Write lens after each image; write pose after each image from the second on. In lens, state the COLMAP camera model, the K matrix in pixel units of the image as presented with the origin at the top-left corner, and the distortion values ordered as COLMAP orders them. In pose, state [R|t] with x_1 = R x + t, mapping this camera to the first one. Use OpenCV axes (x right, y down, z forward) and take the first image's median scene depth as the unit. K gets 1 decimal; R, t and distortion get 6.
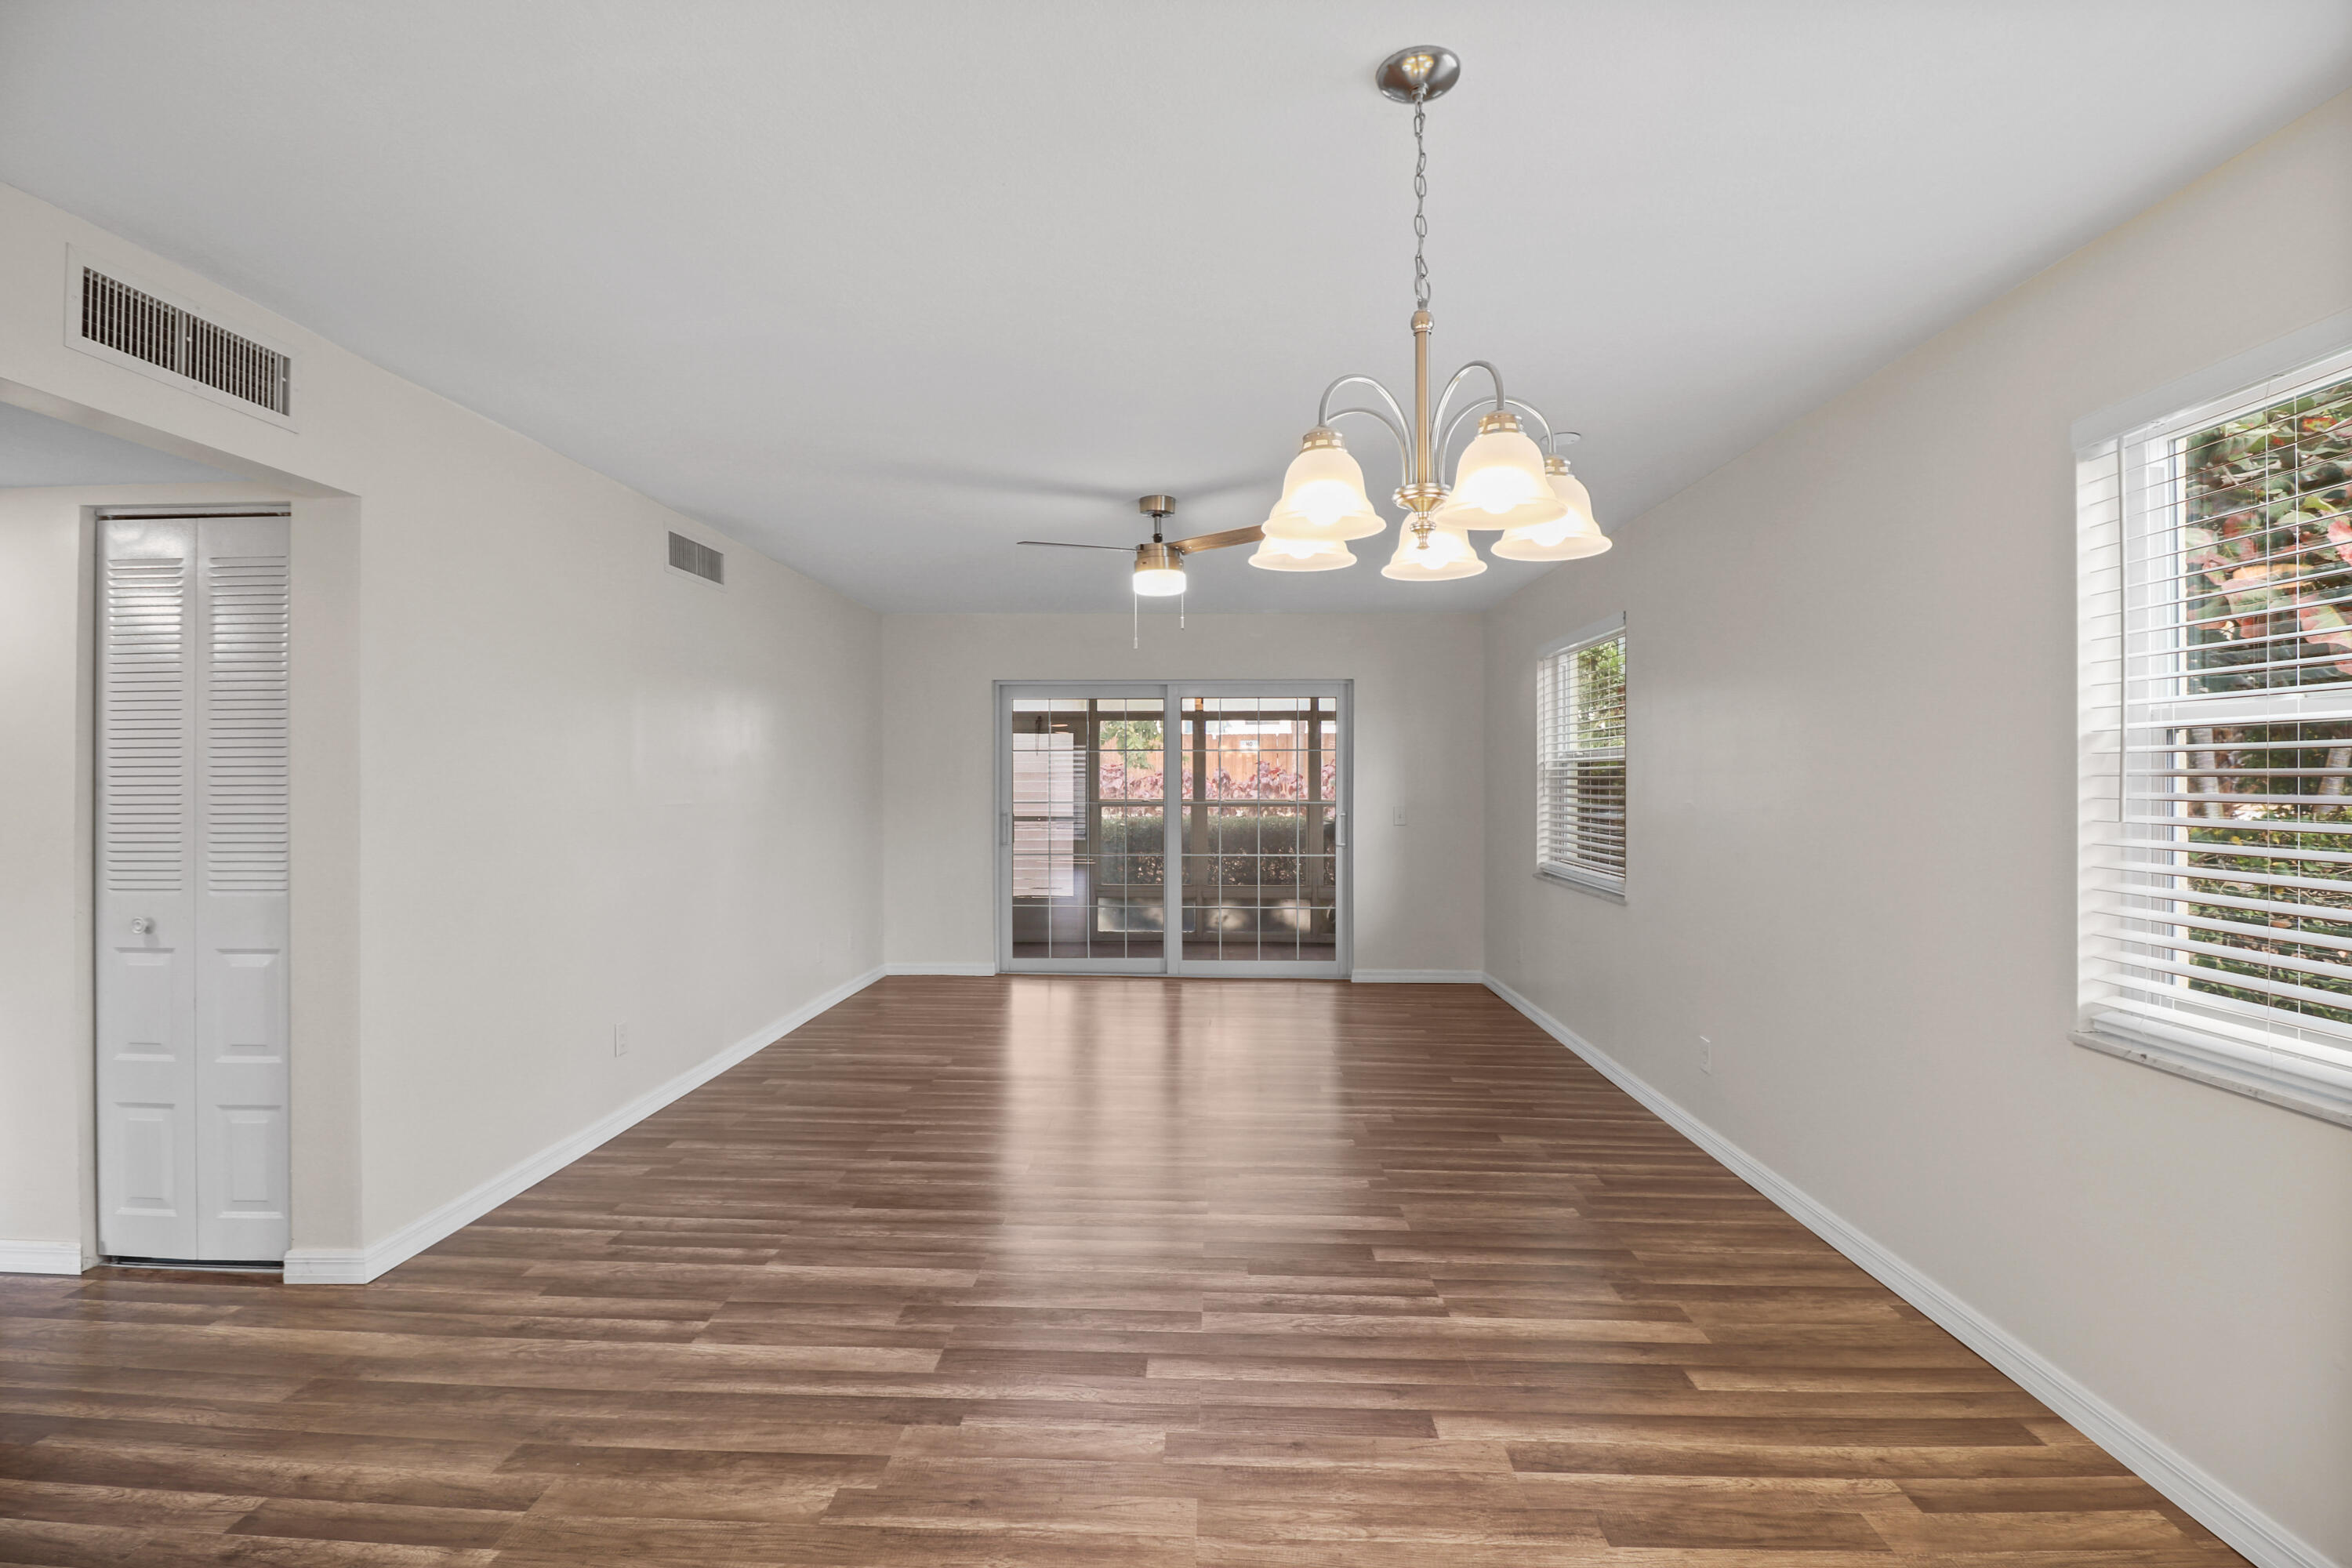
lens RADIAL K [[1100.9, 0, 1173.7], [0, 1100.9, 765.7], [0, 0, 1]] dist [-0.000117, -0.012989]
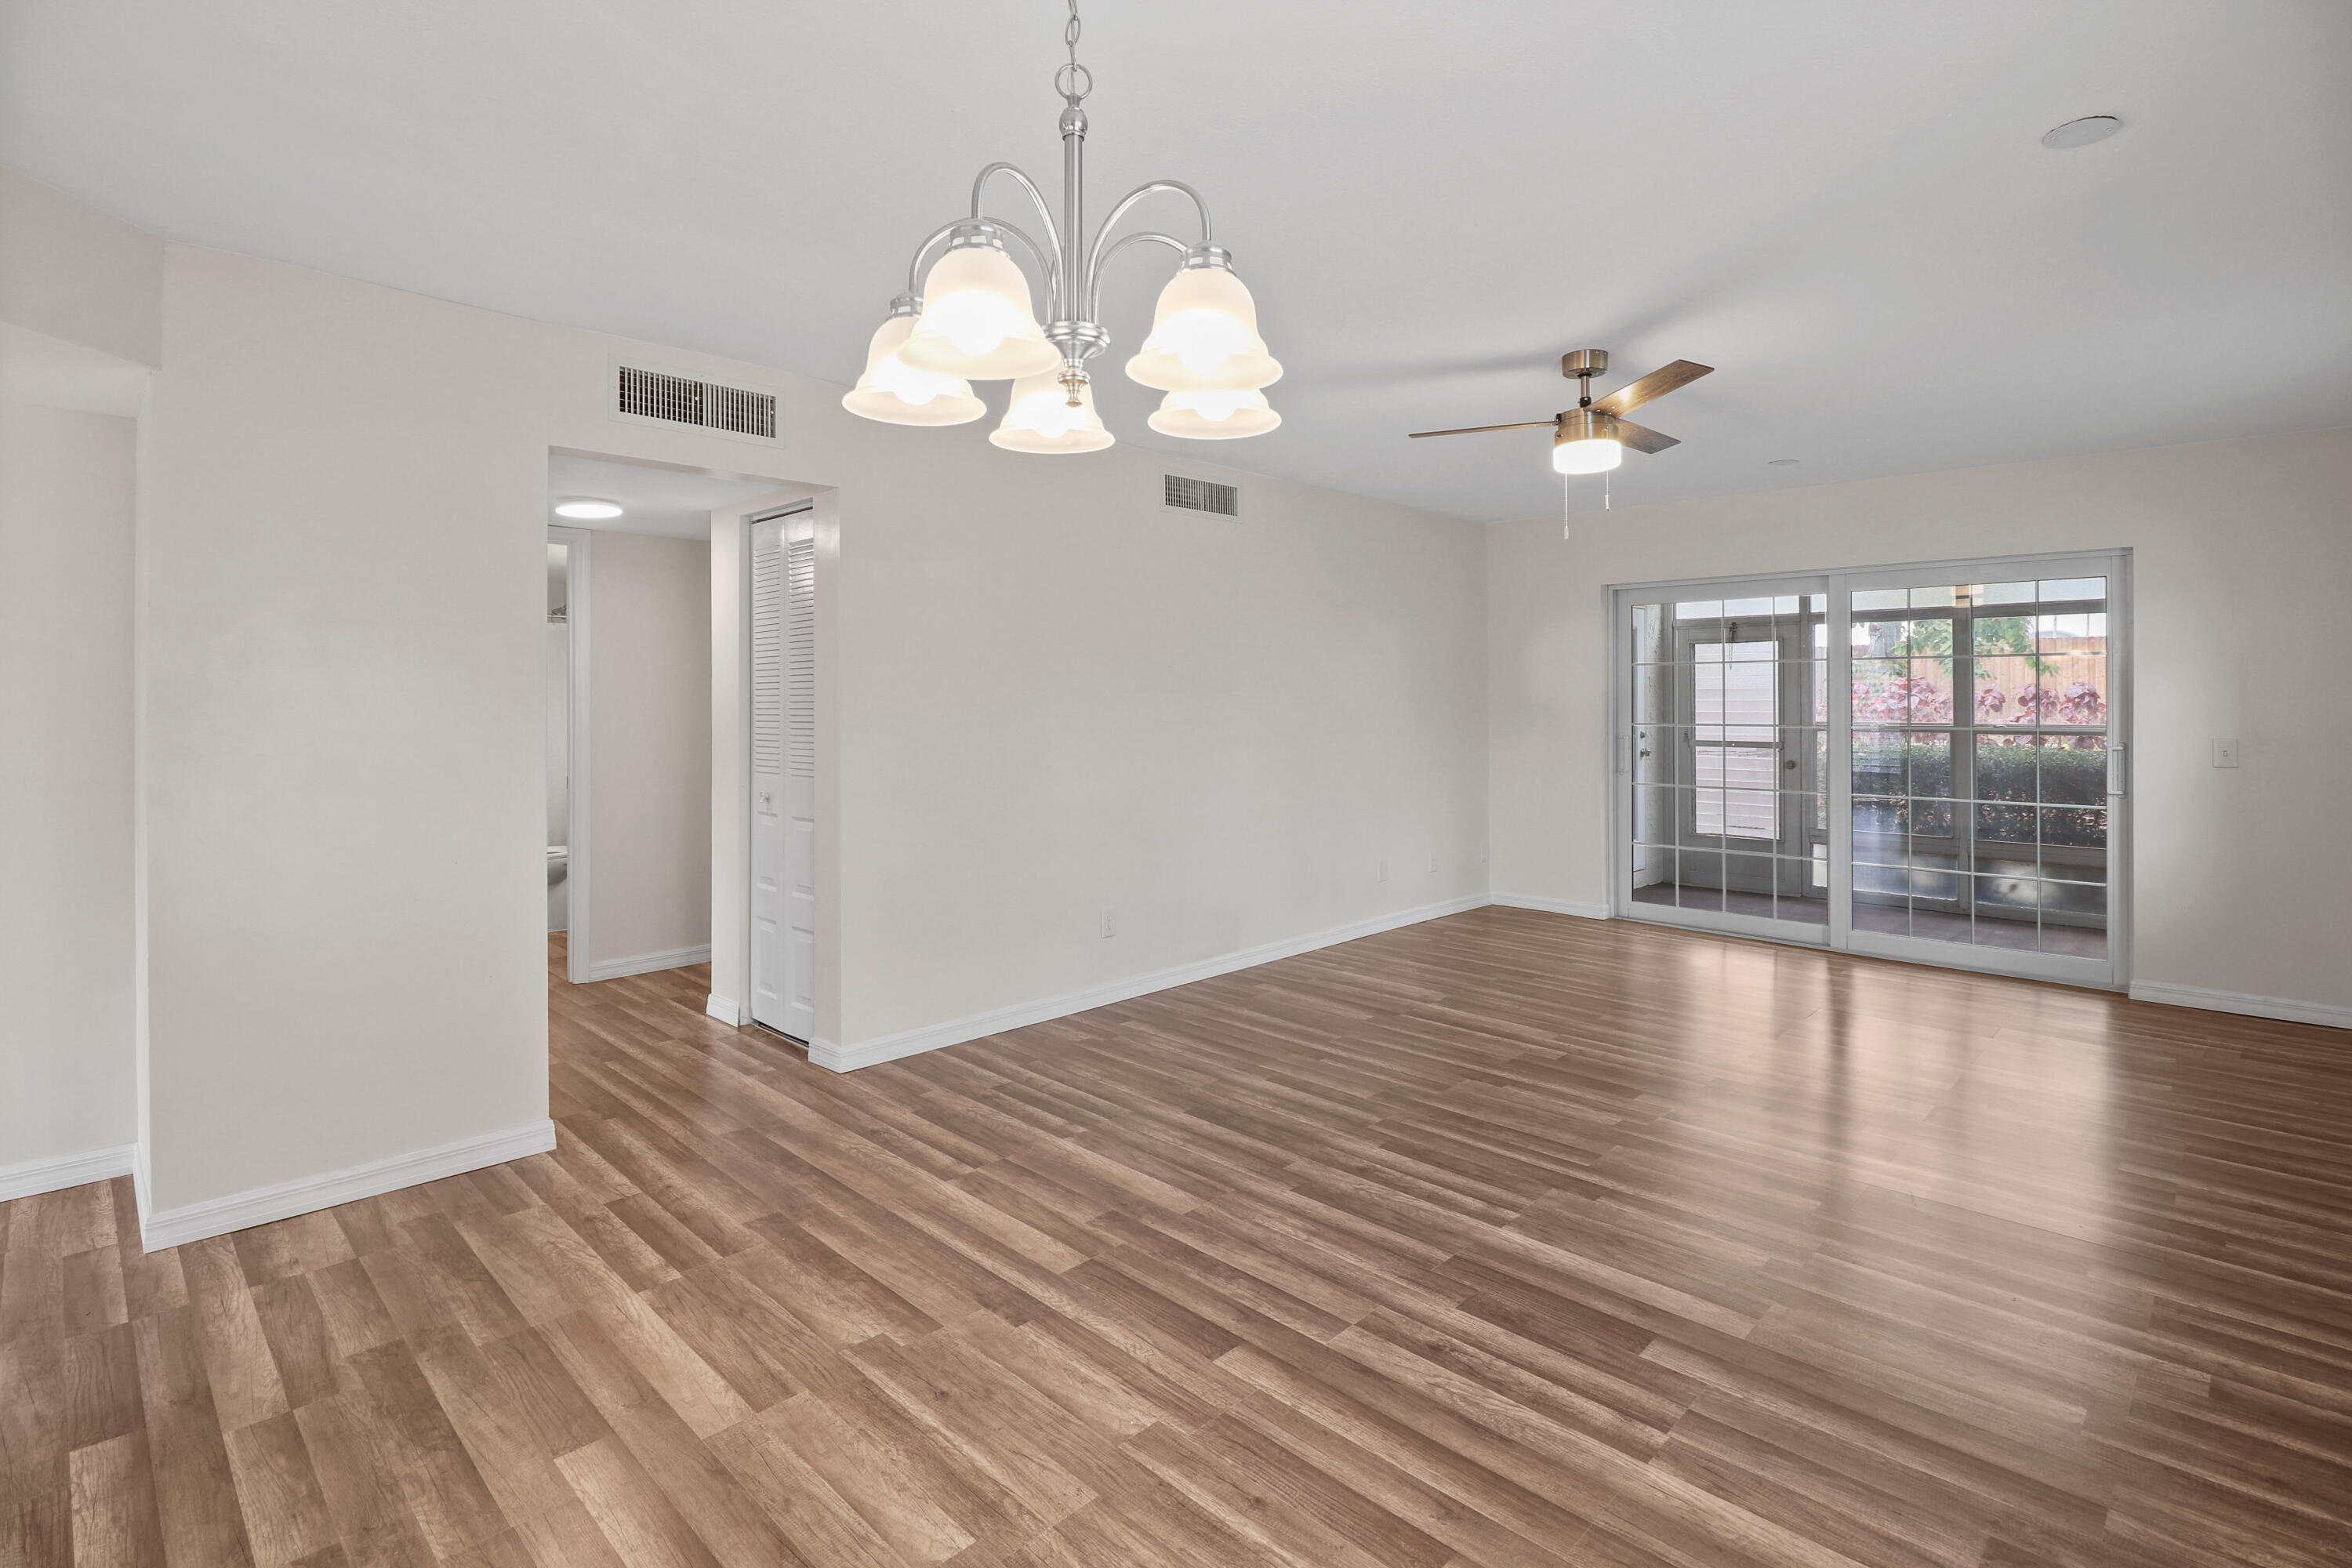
lens RADIAL K [[1122.7, 0, 1167.2], [0, 1122.7, 675.7], [0, 0, 1]] dist [0.004423, -0.013765]
pose [[0.734084, -0.015112, -0.678890, 0.492041], [0.009451, 0.999883, -0.012038, 0.008027], [0.678993, 0.002421, 0.734141, 0.259543]]
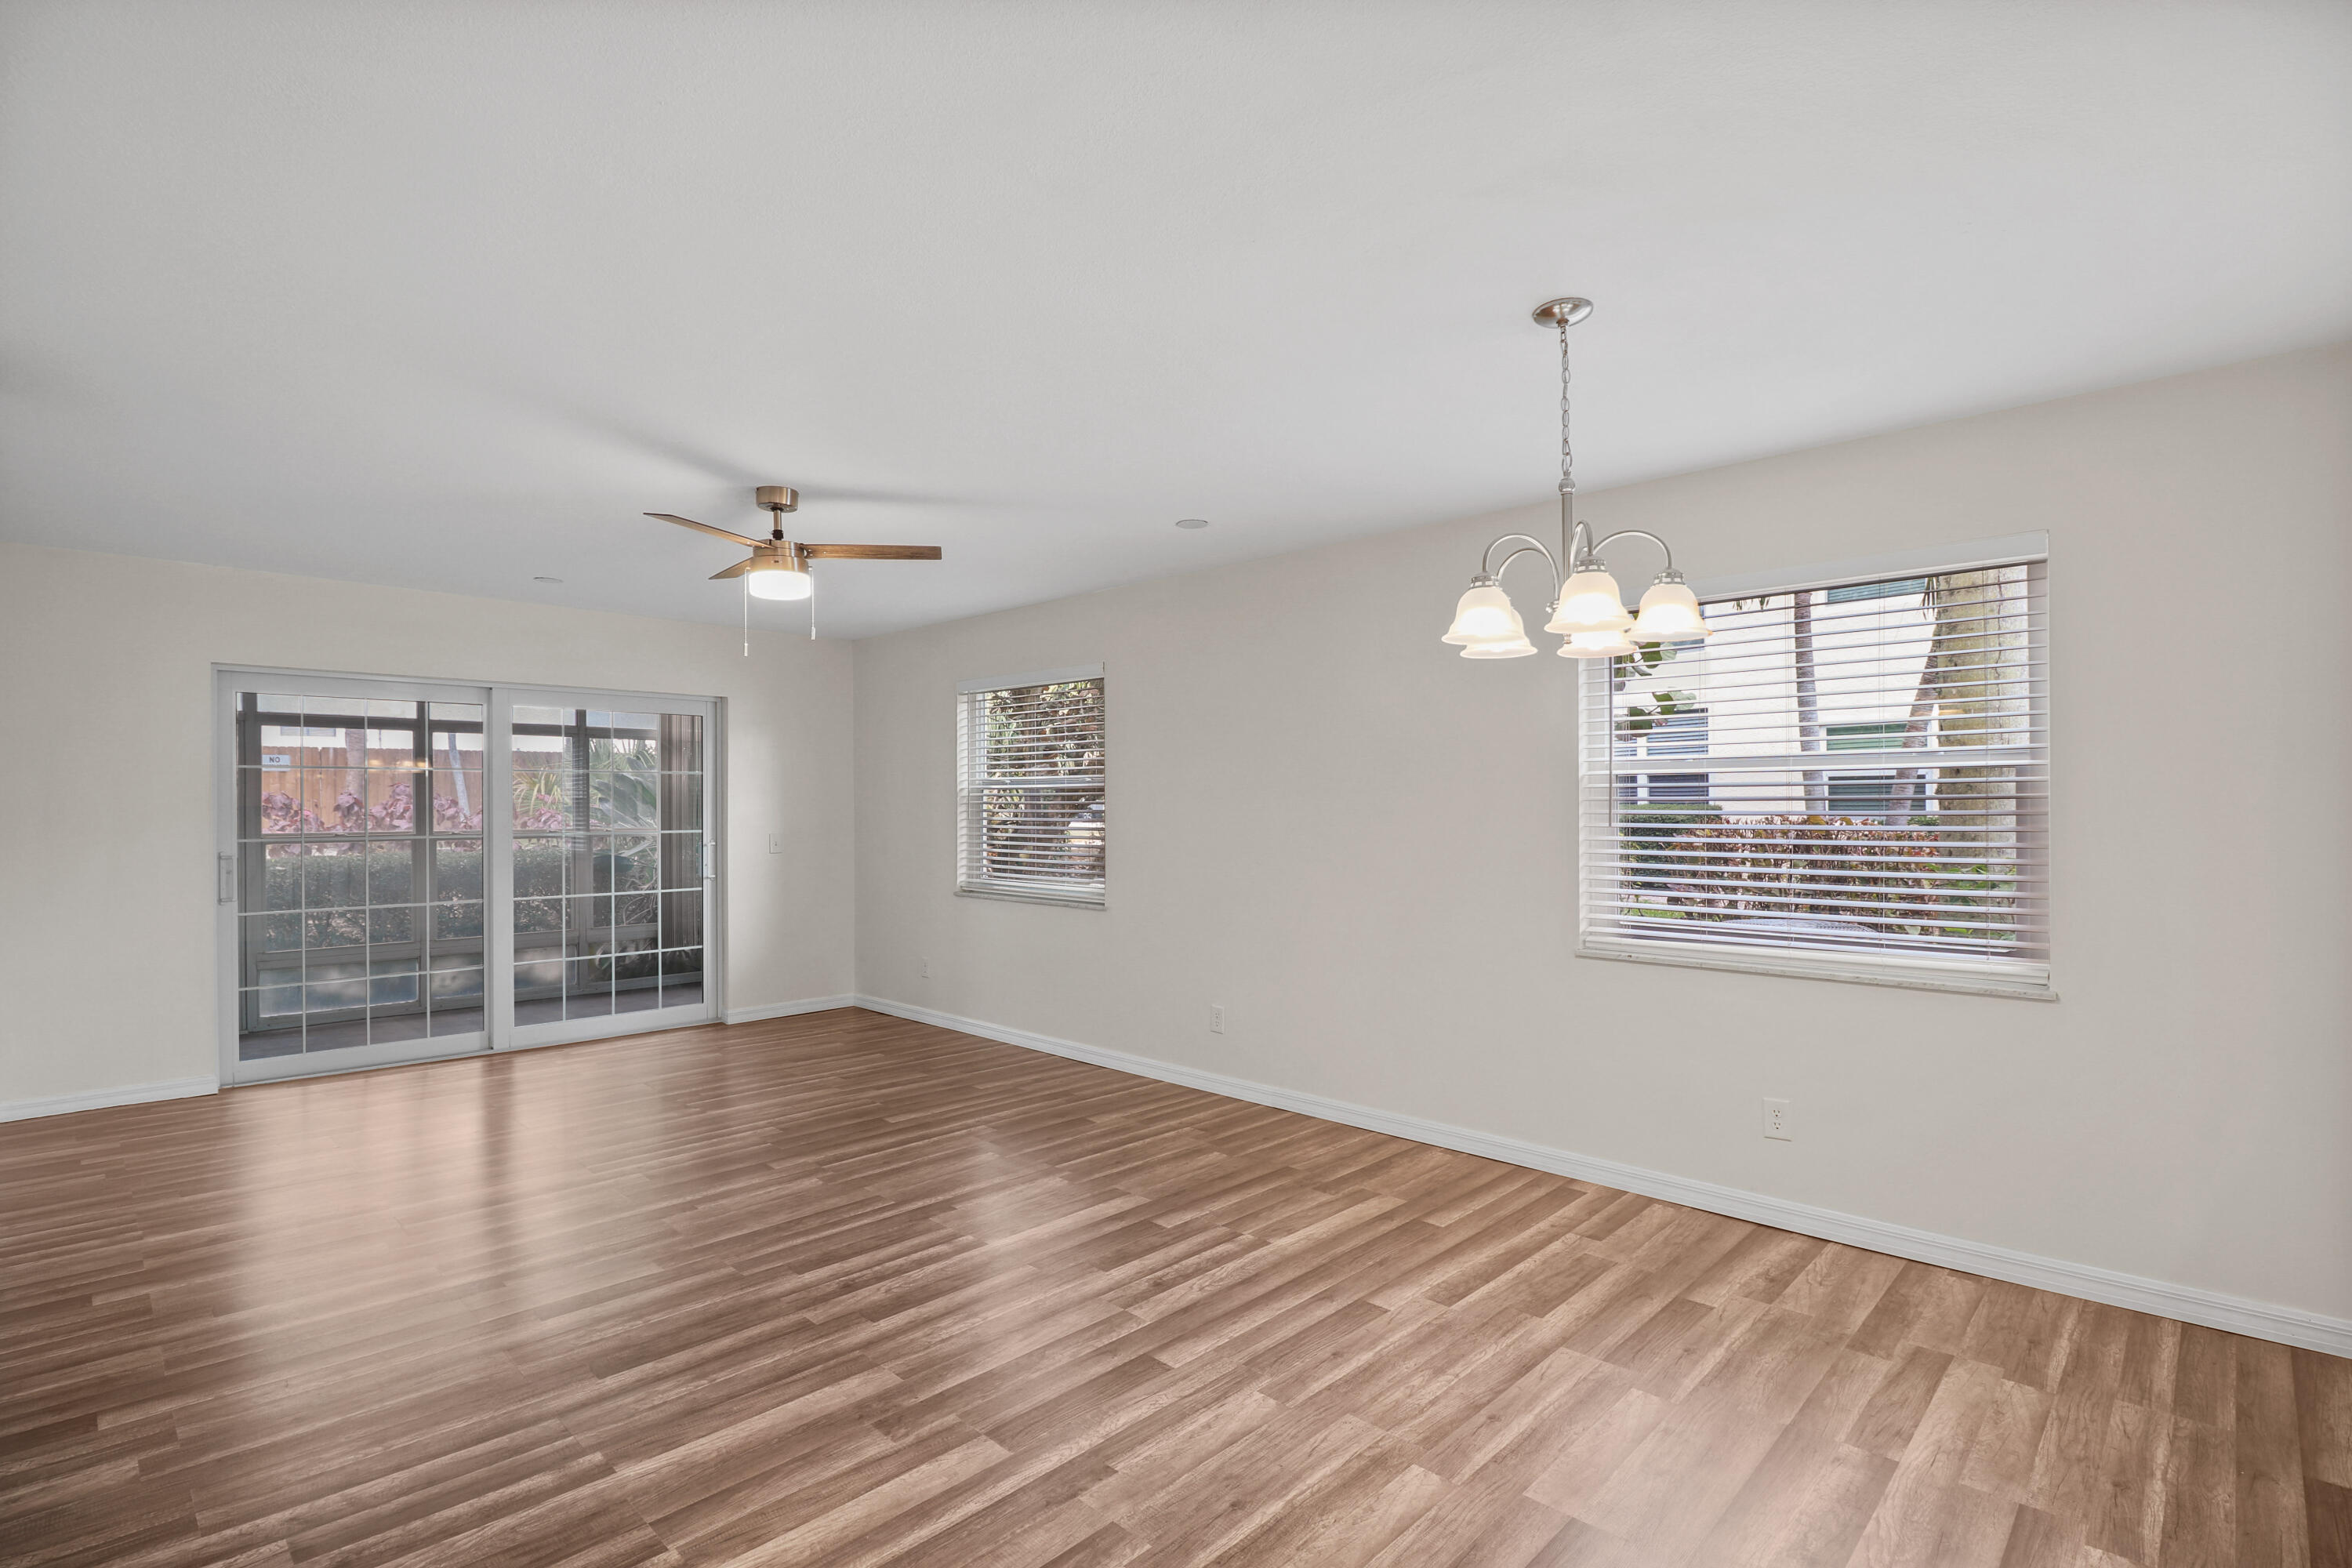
lens RADIAL K [[1104.6, 0, 1182.4], [0, 1104.6, 784.9], [0, 0, 1]] dist [-0.003156, -0.010923]
pose [[0.664766, 0.009617, 0.746990, -0.701222], [-0.005671, 0.999953, -0.007827, 0.001791], [-0.747030, 0.000967, 0.664789, 0.245454]]
